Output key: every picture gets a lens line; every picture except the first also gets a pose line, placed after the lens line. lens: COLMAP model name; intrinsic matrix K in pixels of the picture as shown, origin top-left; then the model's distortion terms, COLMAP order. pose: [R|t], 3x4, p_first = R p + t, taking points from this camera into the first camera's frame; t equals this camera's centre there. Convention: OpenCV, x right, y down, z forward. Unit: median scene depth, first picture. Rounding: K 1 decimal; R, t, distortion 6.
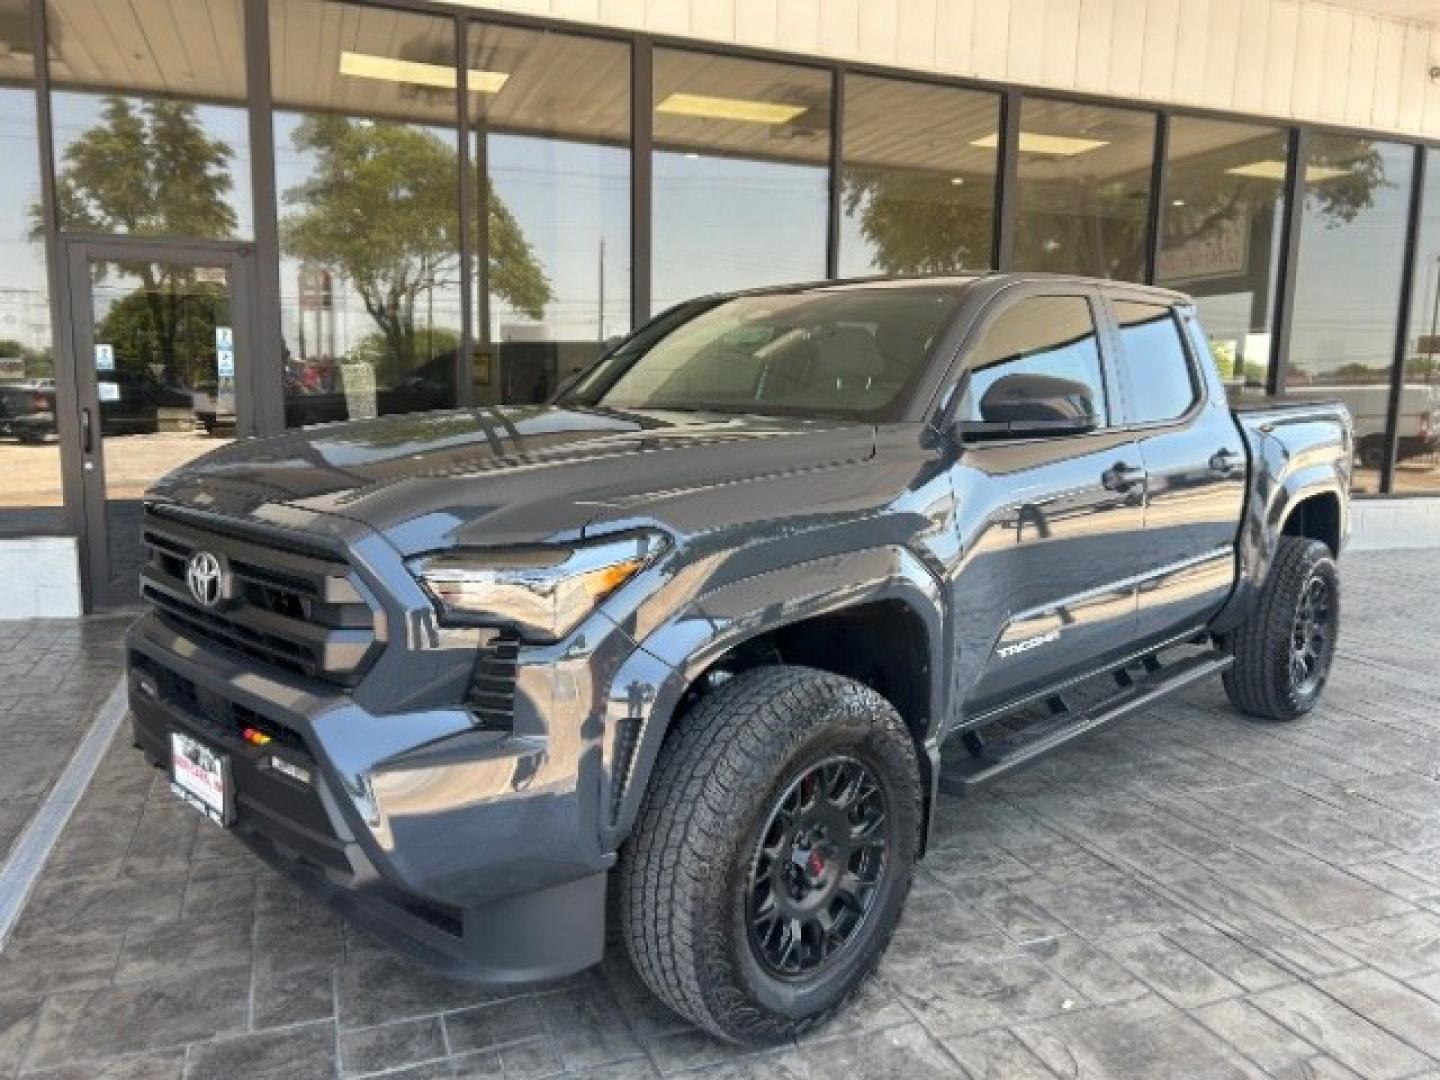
lens RADIAL K [[1087.8, 0, 721.0], [0, 1087.8, 533.5], [0, 0, 1]] dist [0.007008, -0.013338]
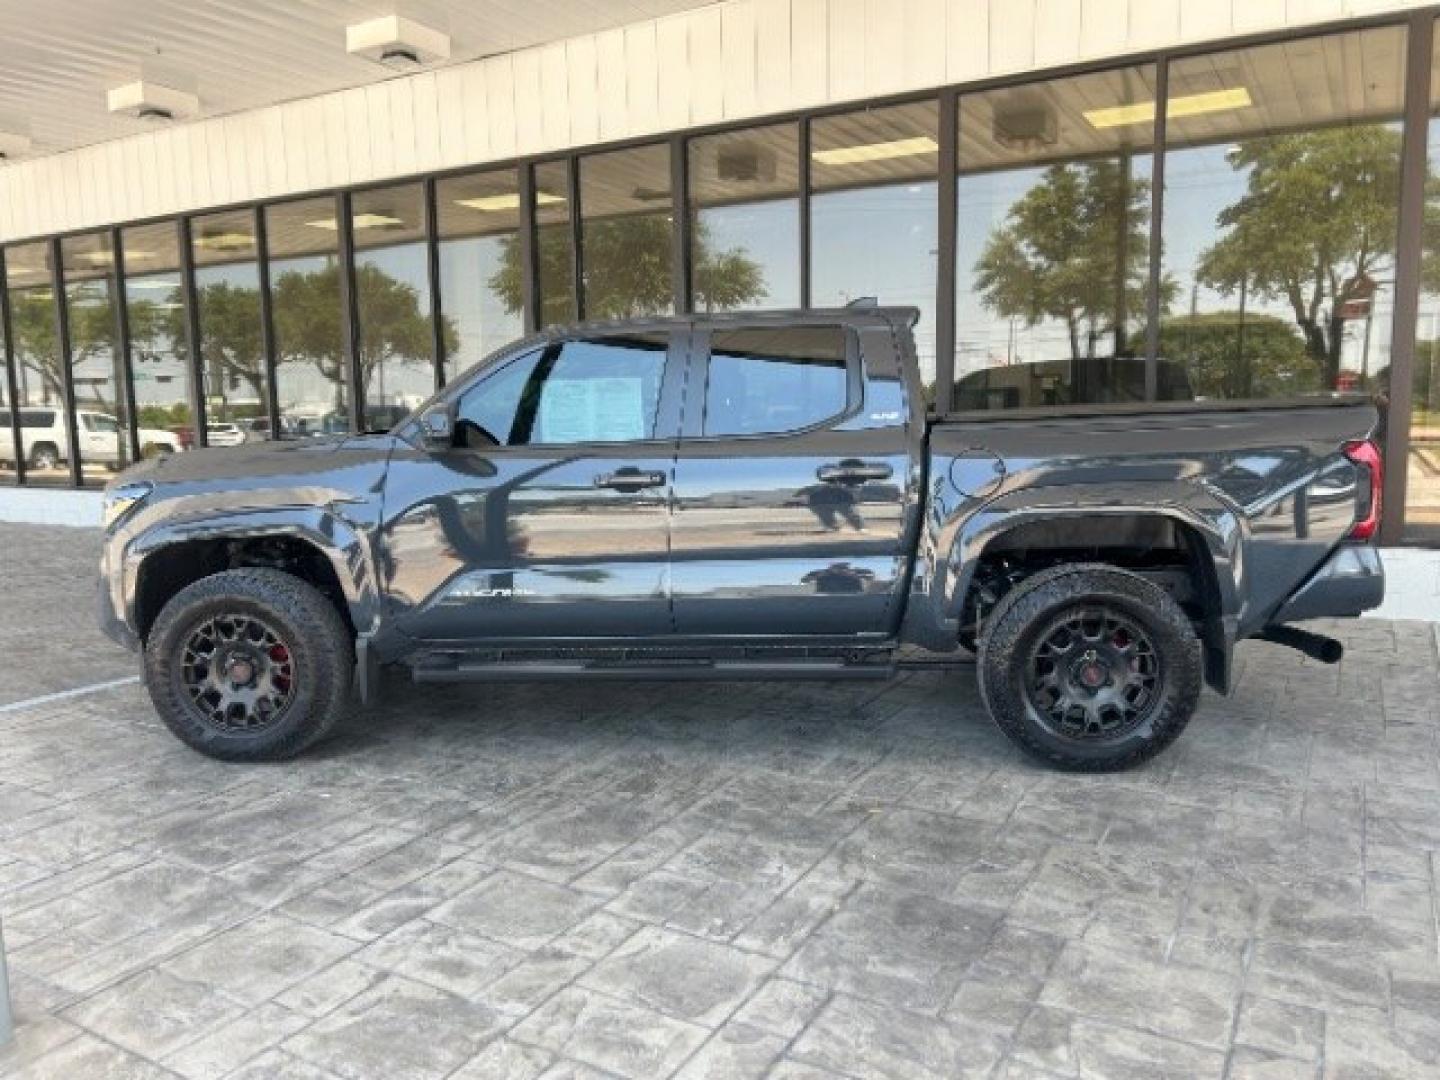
lens RADIAL K [[1087.8, 0, 721.0], [0, 1087.8, 533.5], [0, 0, 1]] dist [0.007008, -0.013338]
pose [[0.636606, 0.059845, -0.768864, 1.379804], [-0.074028, 0.997123, 0.016318, -0.017423], [0.767628, 0.046529, 0.639205, 0.291078]]
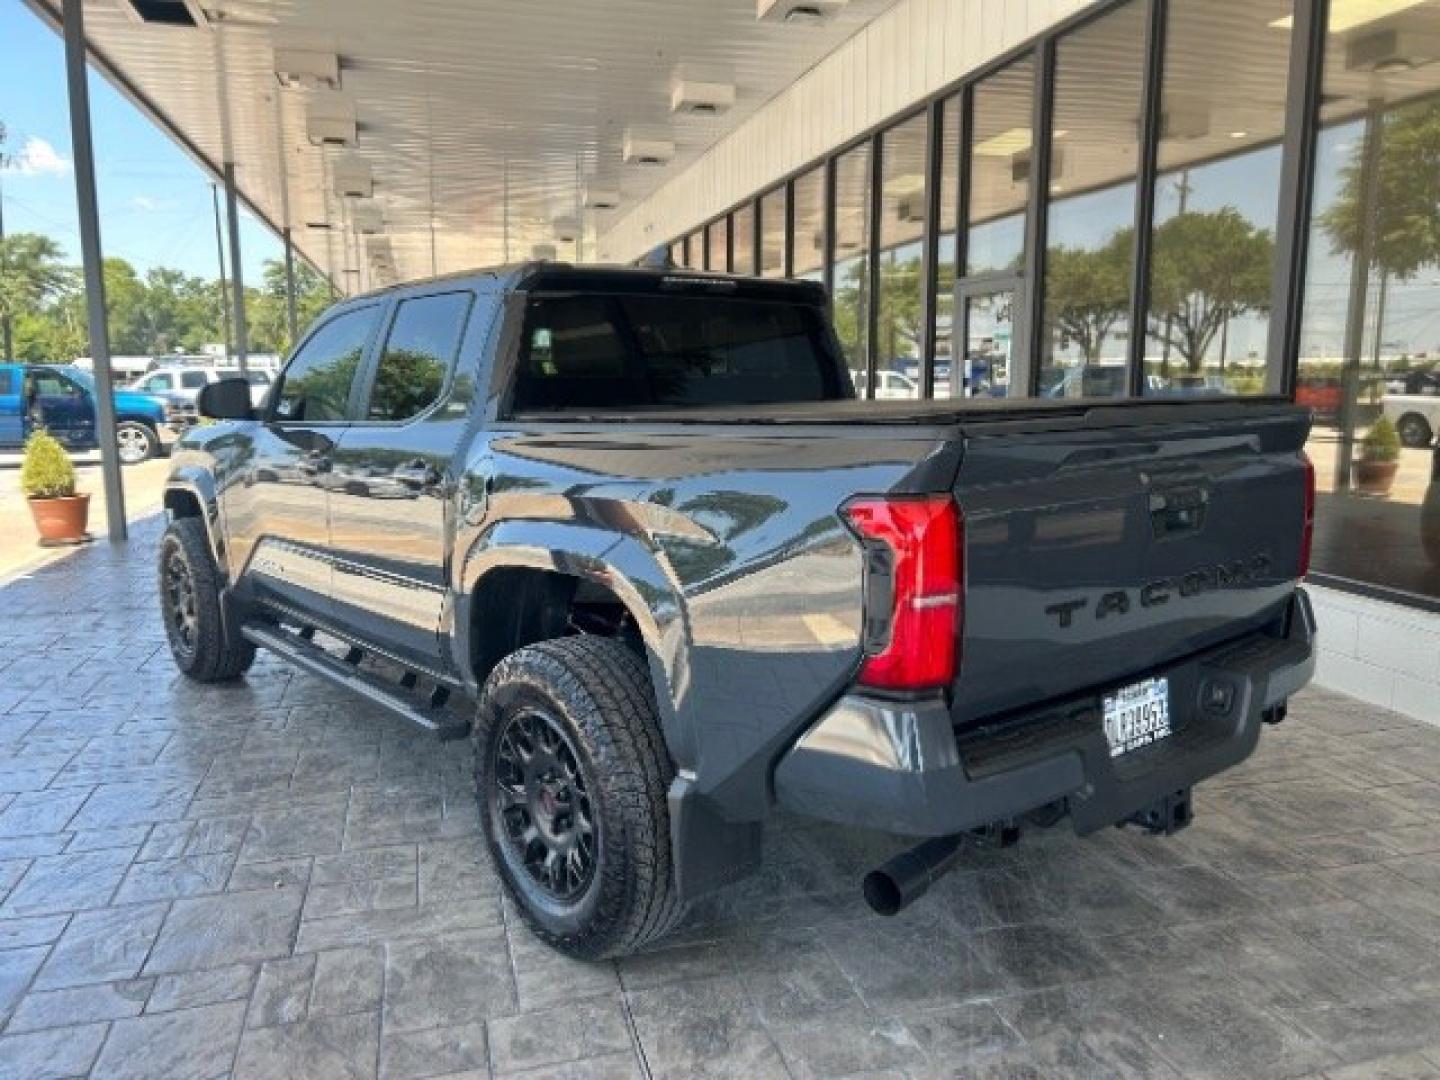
lens RADIAL K [[1086.4, 0, 720.0], [0, 1086.4, 540.0], [0, 0, 1]] dist [0.011648, 0.002395]
pose [[-0.107042, 0.129368, -0.985802, 1.481598], [-0.120204, 0.982542, 0.141992, -0.193356], [0.986961, 0.133697, -0.089623, 1.541725]]
